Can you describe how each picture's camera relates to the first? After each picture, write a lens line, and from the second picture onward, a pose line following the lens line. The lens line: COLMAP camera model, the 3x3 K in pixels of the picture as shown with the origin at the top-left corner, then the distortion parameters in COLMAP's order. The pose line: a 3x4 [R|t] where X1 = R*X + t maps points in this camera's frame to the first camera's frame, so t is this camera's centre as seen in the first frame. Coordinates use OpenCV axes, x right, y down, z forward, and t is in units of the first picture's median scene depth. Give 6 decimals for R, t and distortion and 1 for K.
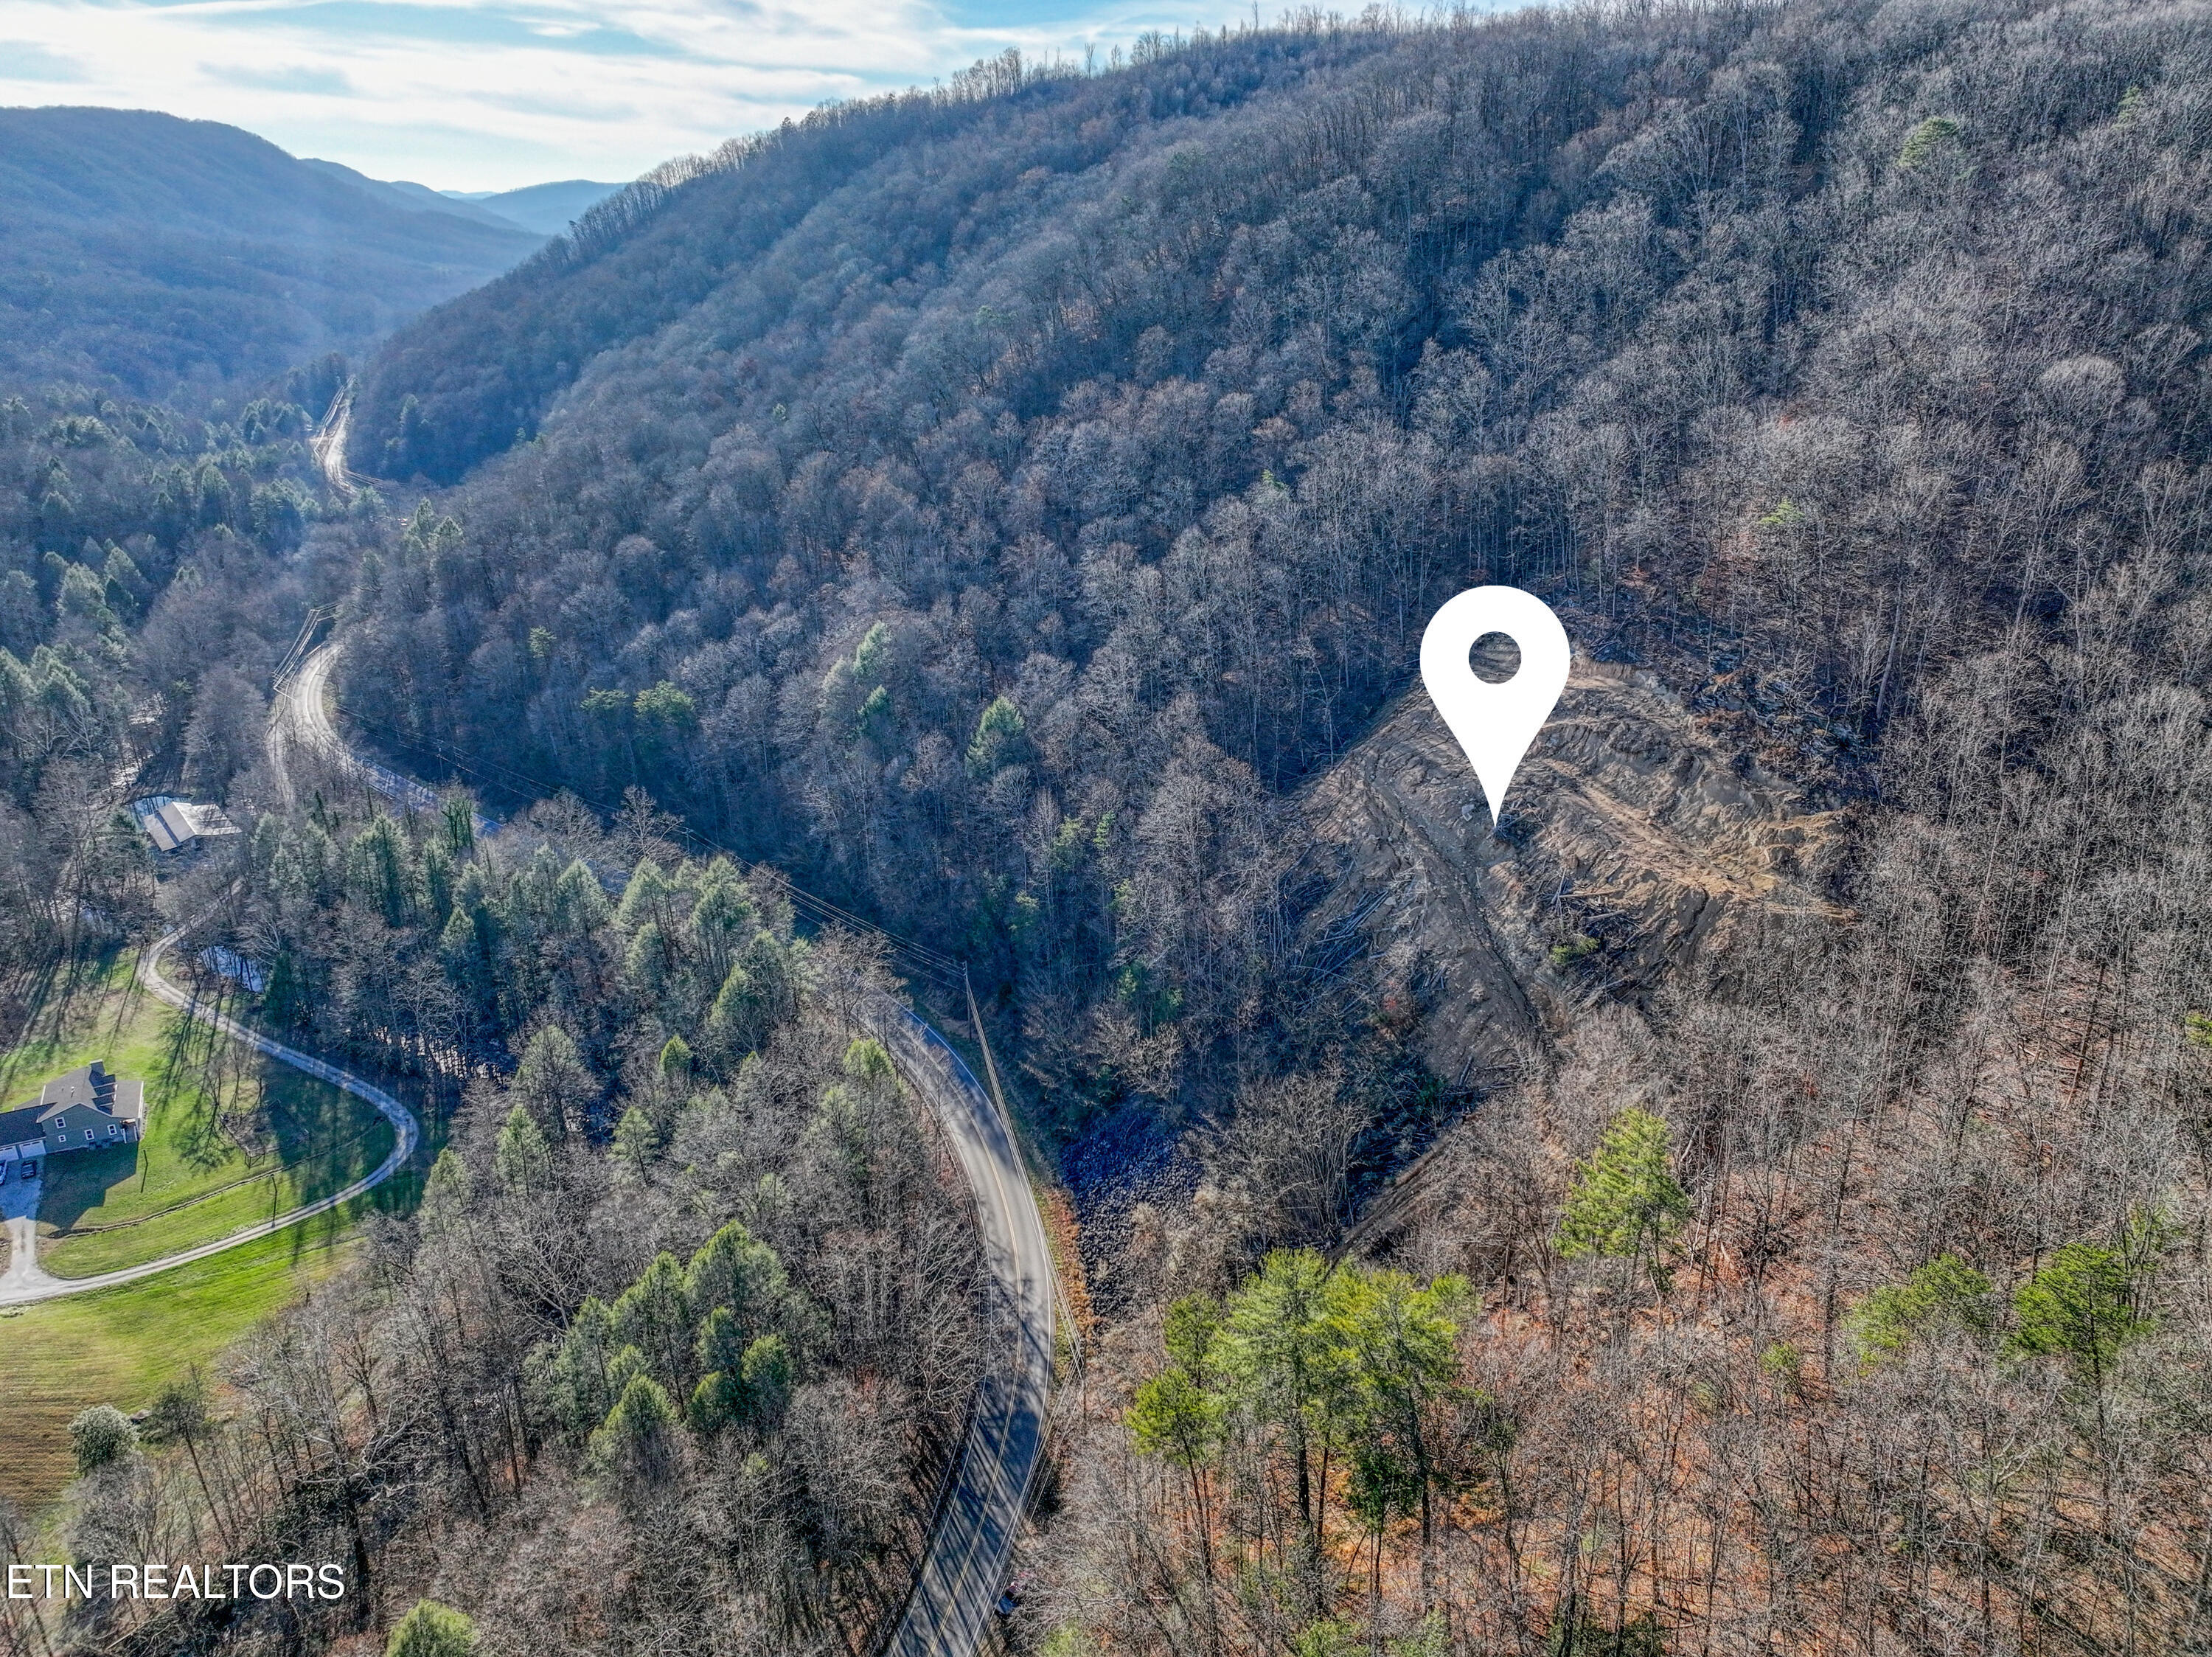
lens RADIAL K [[1526.8, 0, 1106.0], [0, 1526.8, 828.5], [0, 0, 1]] dist [0.005745, -0.003870]
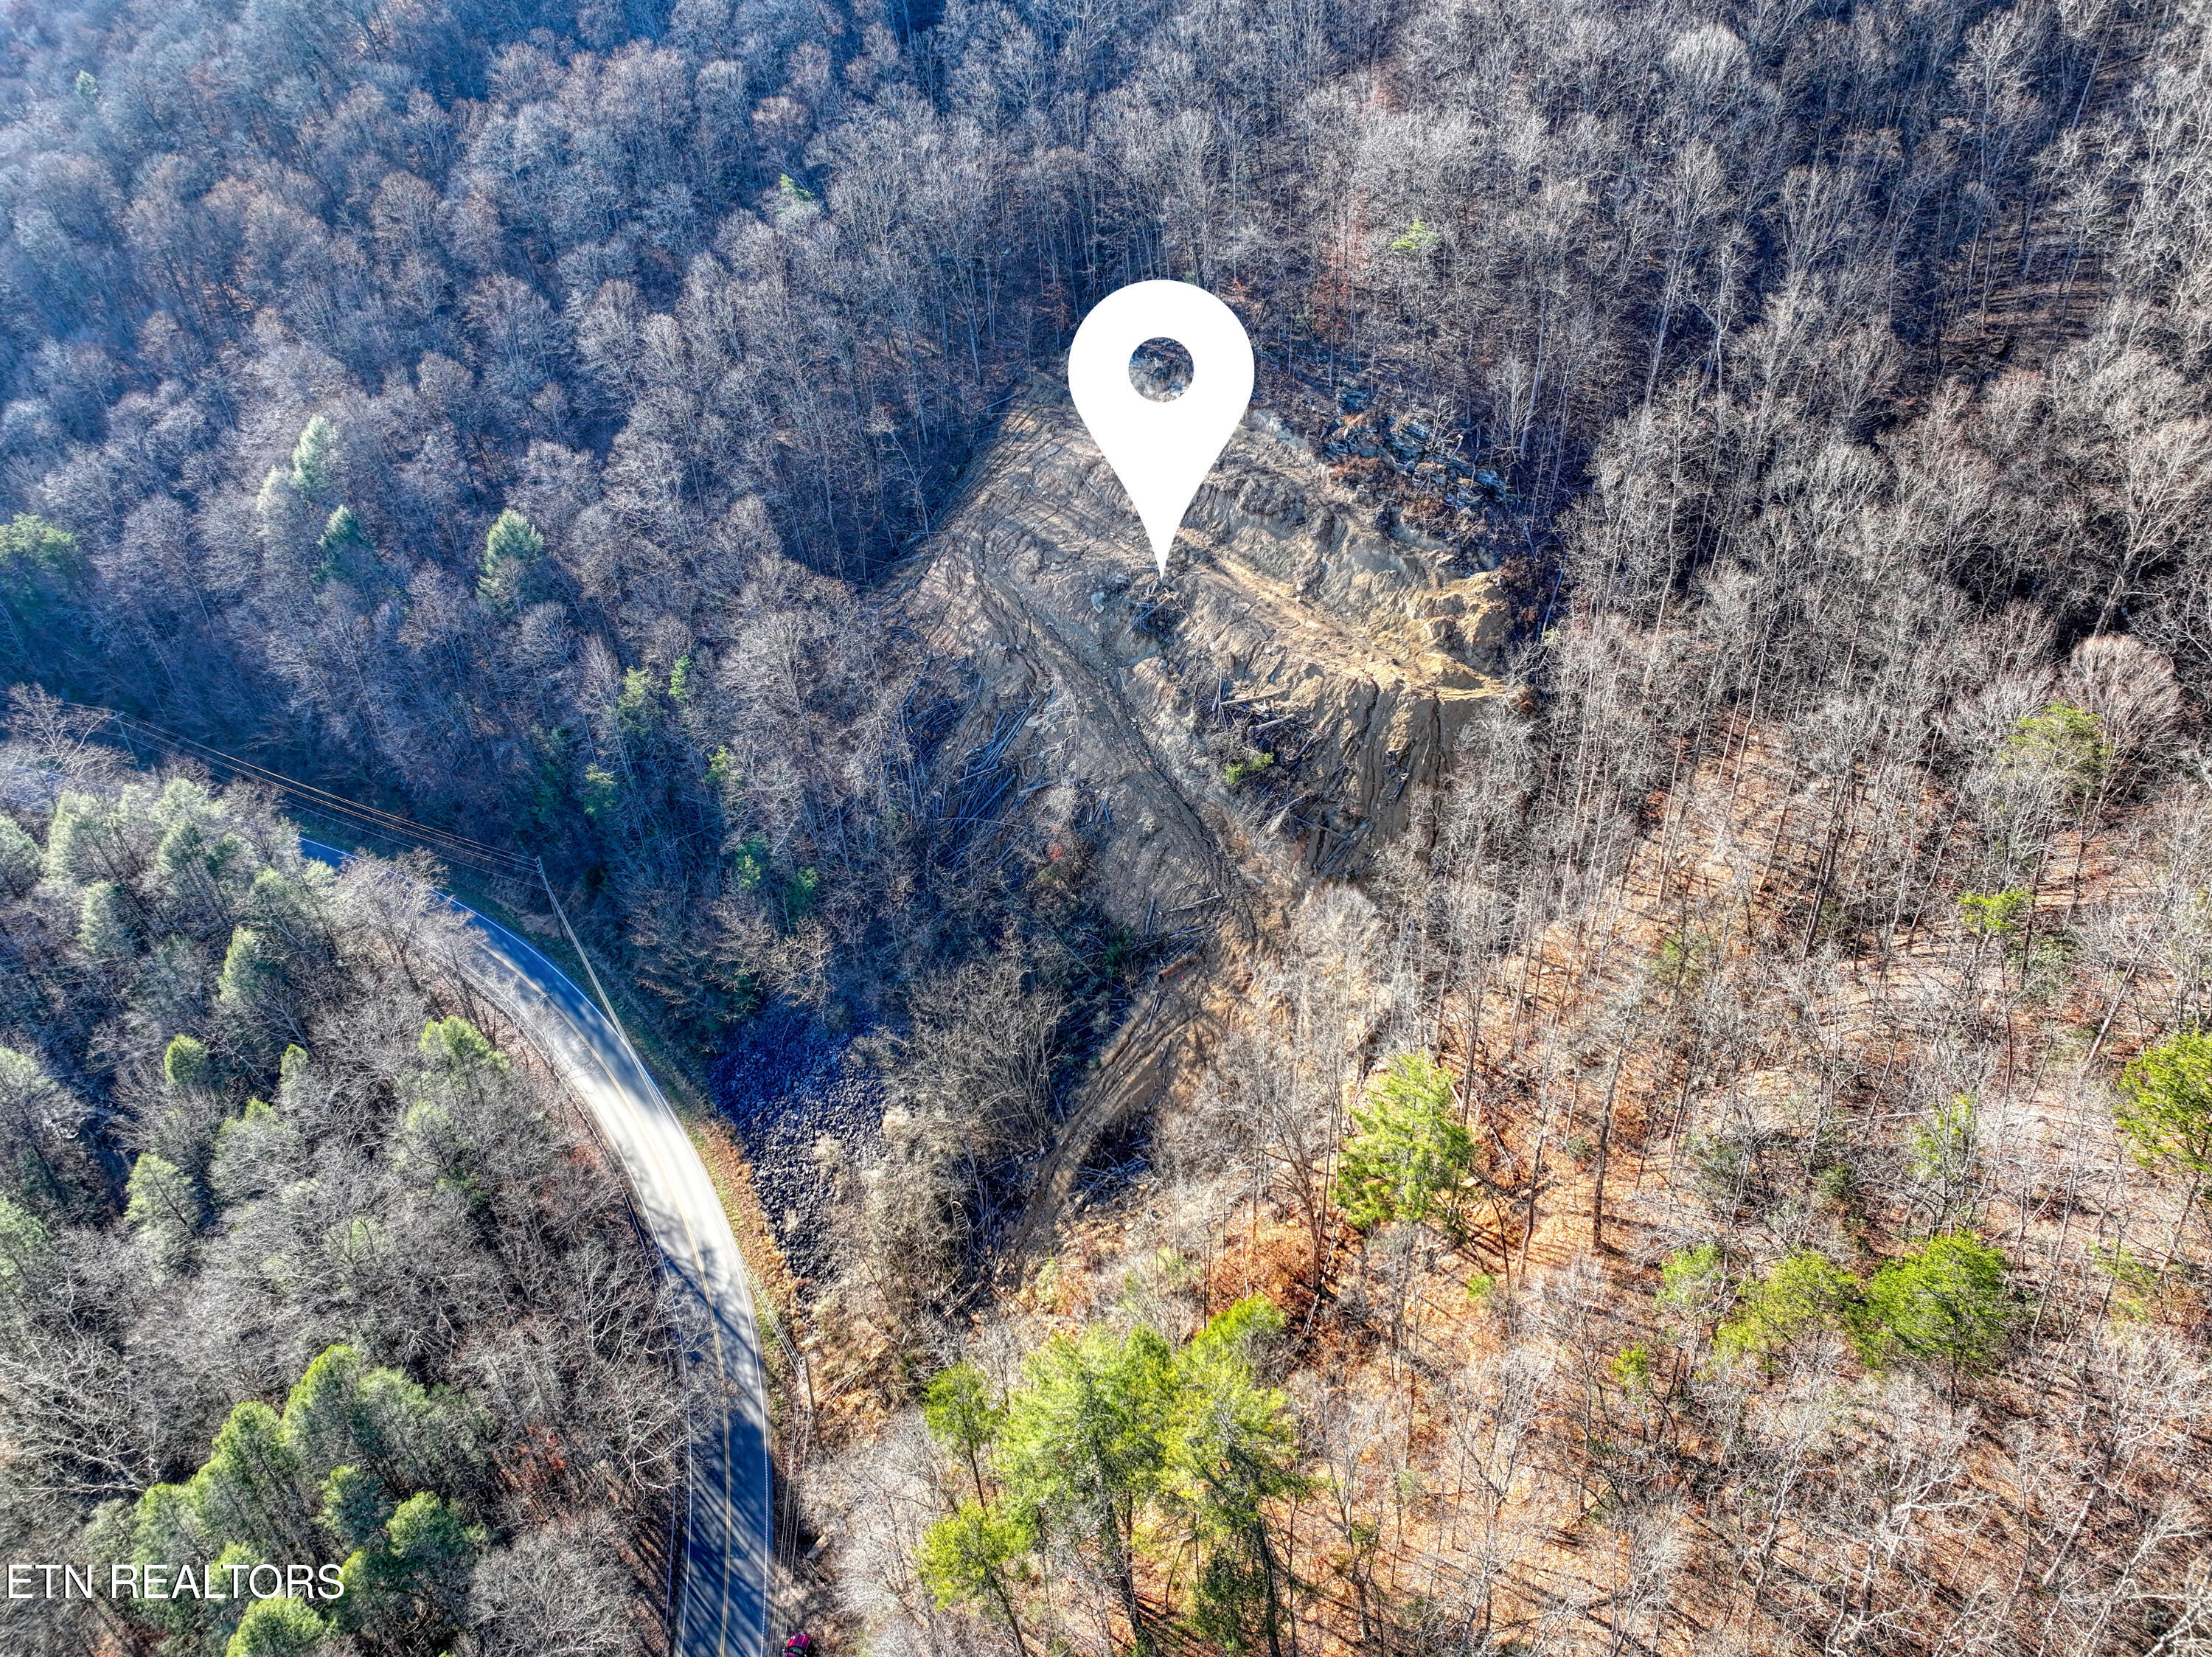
lens RADIAL K [[1546.7, 0, 1106.0], [0, 1546.7, 828.5], [0, 0, 1]] dist [0.003427, 0.004596]
pose [[0.946695, -0.190133, 0.260034, -0.017474], [0.124222, 0.960274, 0.249886, -0.112745], [-0.297216, -0.204264, 0.932705, 0.142351]]
